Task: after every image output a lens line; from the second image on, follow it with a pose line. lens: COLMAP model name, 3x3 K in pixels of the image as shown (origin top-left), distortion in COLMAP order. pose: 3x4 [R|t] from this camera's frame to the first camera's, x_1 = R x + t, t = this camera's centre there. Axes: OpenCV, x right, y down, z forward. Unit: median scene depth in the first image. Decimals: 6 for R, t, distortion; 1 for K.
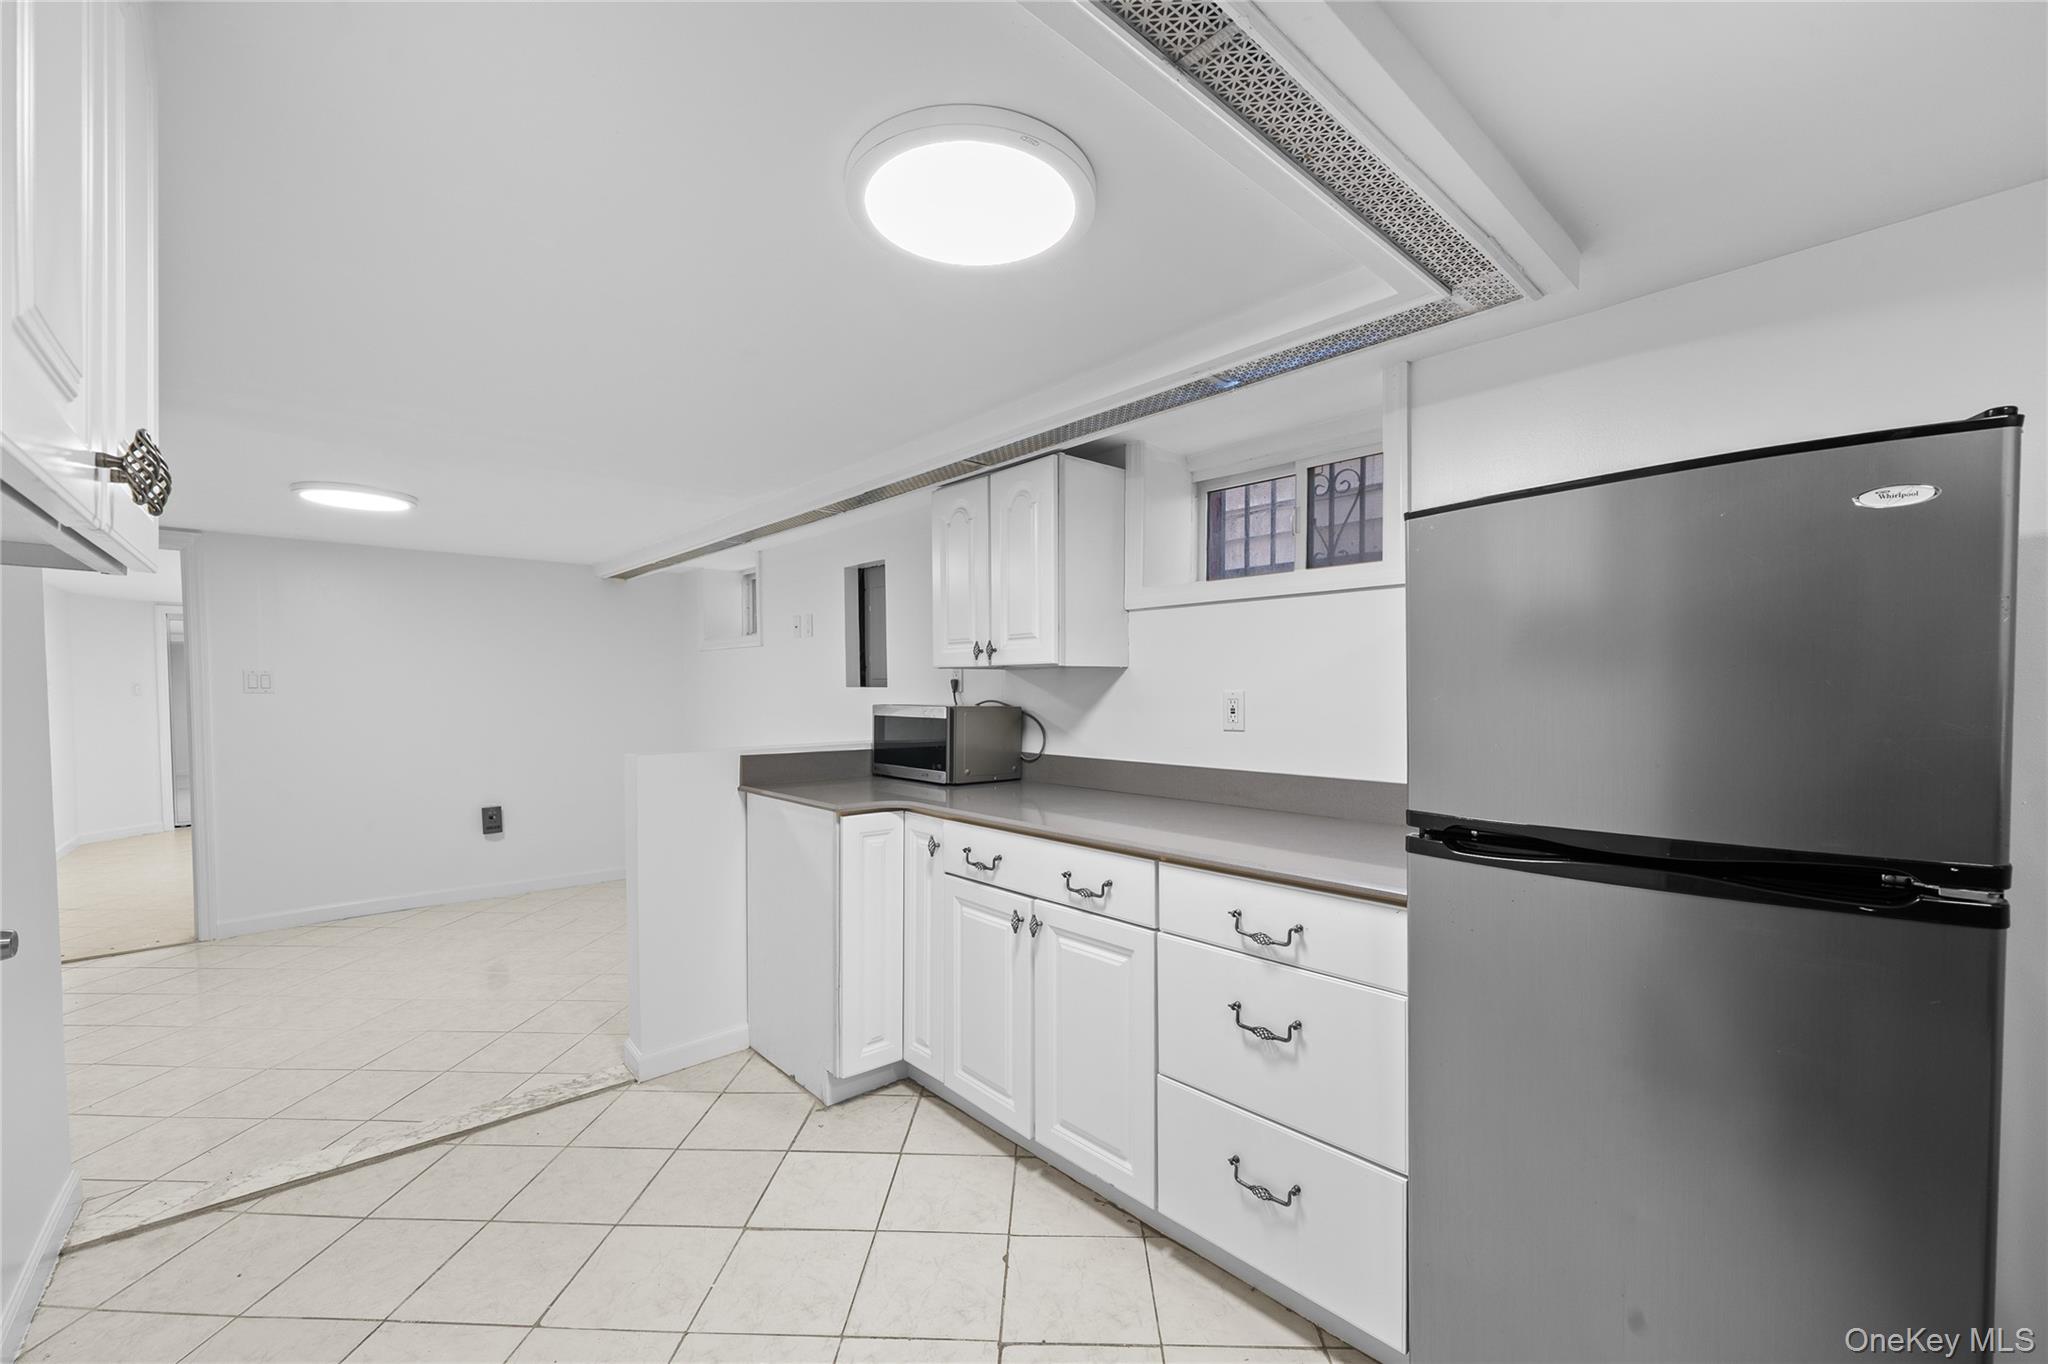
lens RADIAL K [[835.8, 0, 1034.4], [0, 835.8, 681.9], [0, 0, 1]] dist [-0.000118, -0.001301]
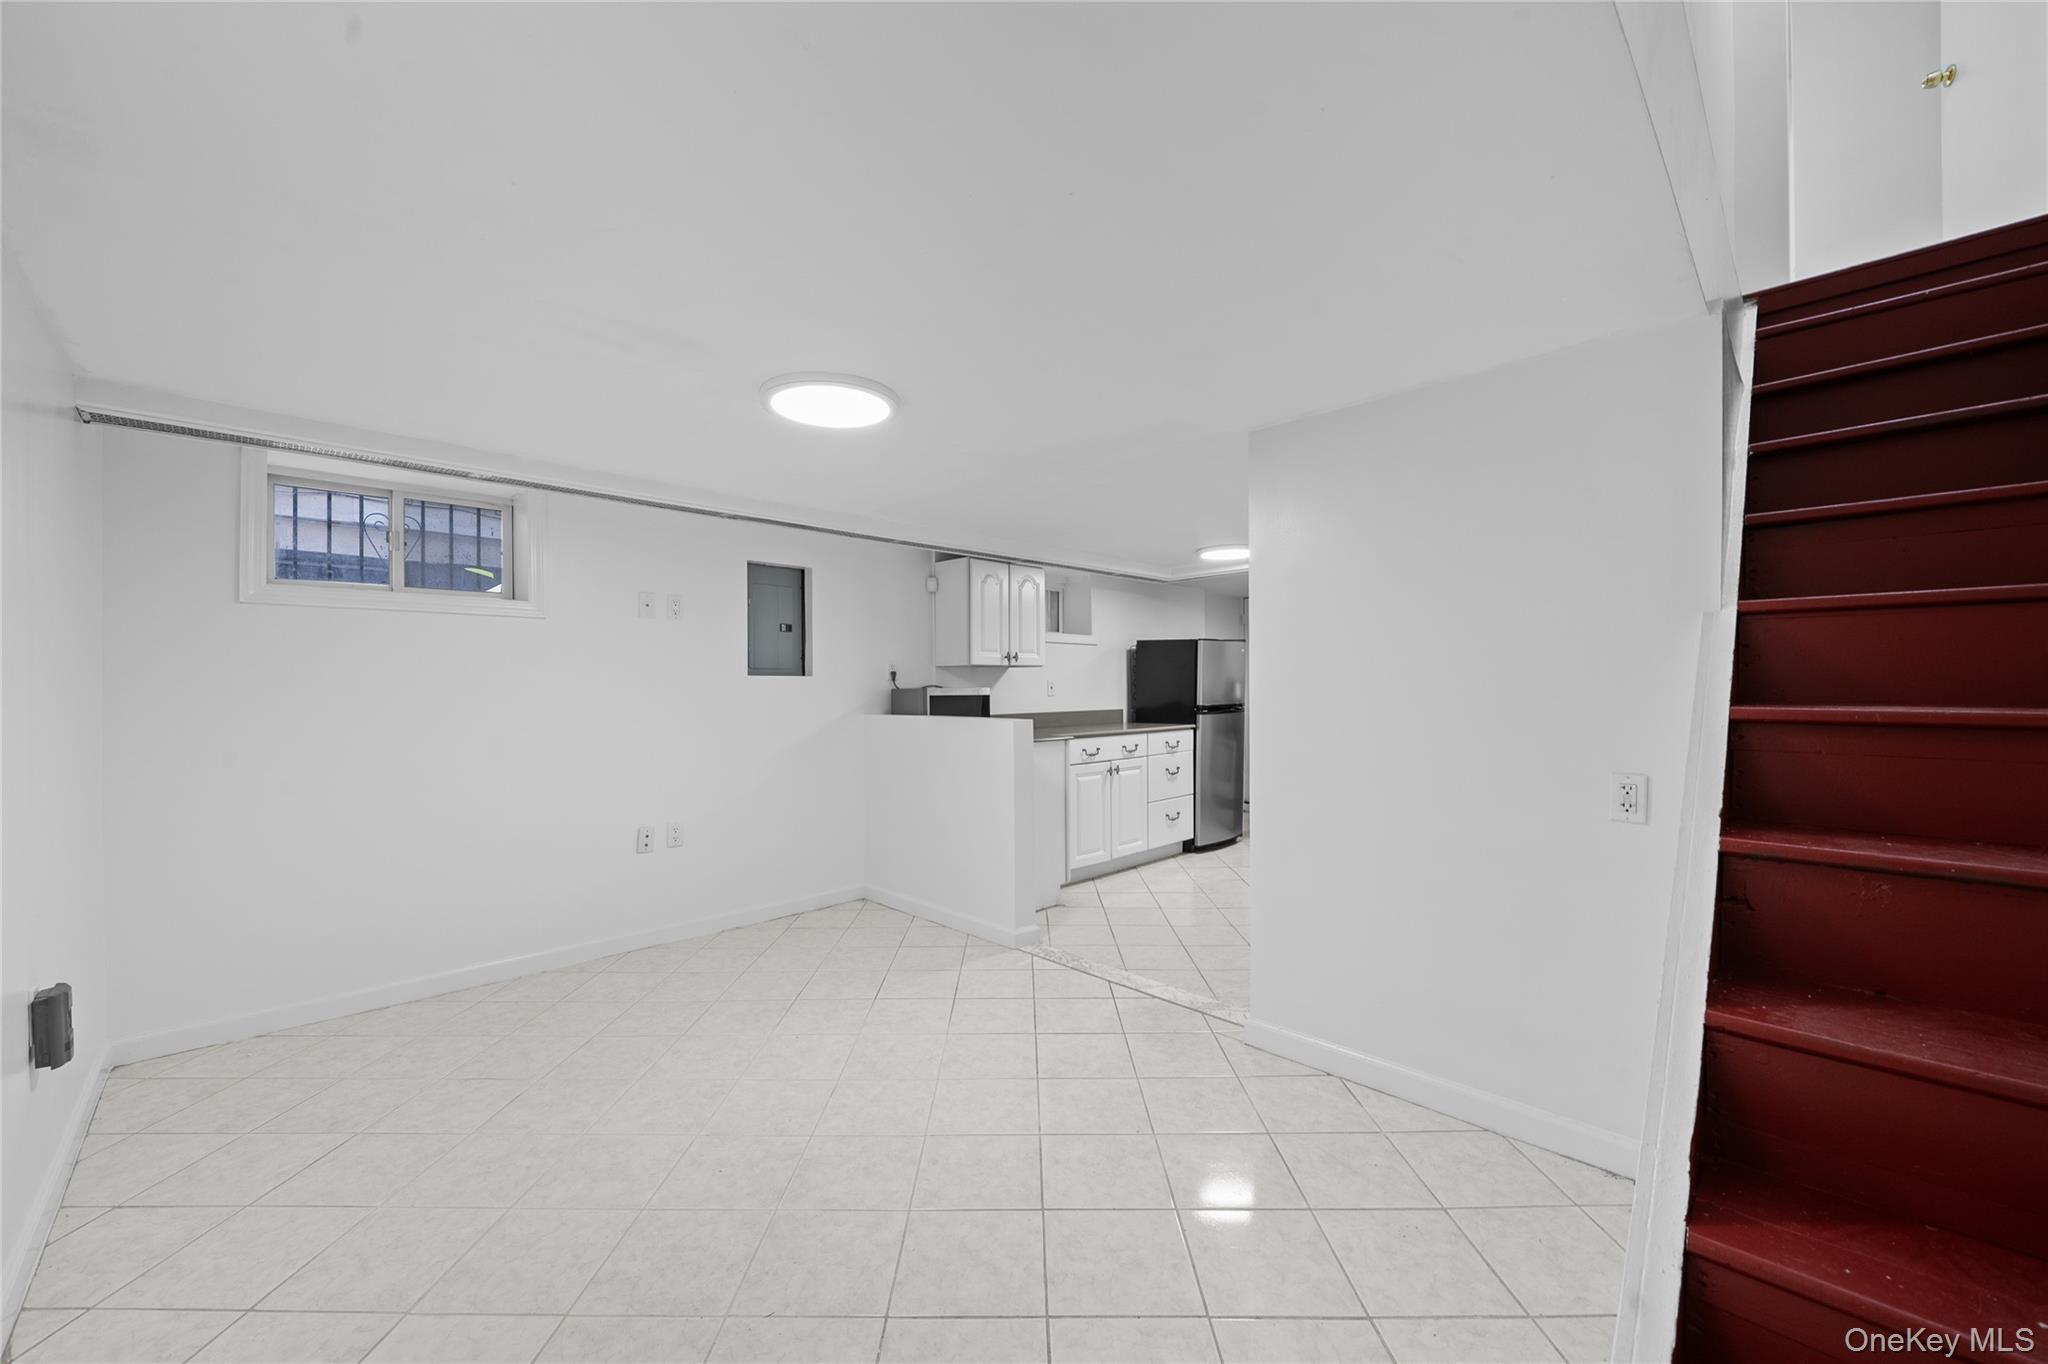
lens RADIAL K [[769.8, 0, 1034.5], [0, 769.8, 691.9], [0, 0, 1]] dist [-0.002362, -0.000437]
pose [[-0.052617, 0.007408, 0.998587, -1.943809], [0.014742, 0.999869, -0.006641, 0.058190], [-0.998506, 0.014372, -0.052719, 1.157199]]
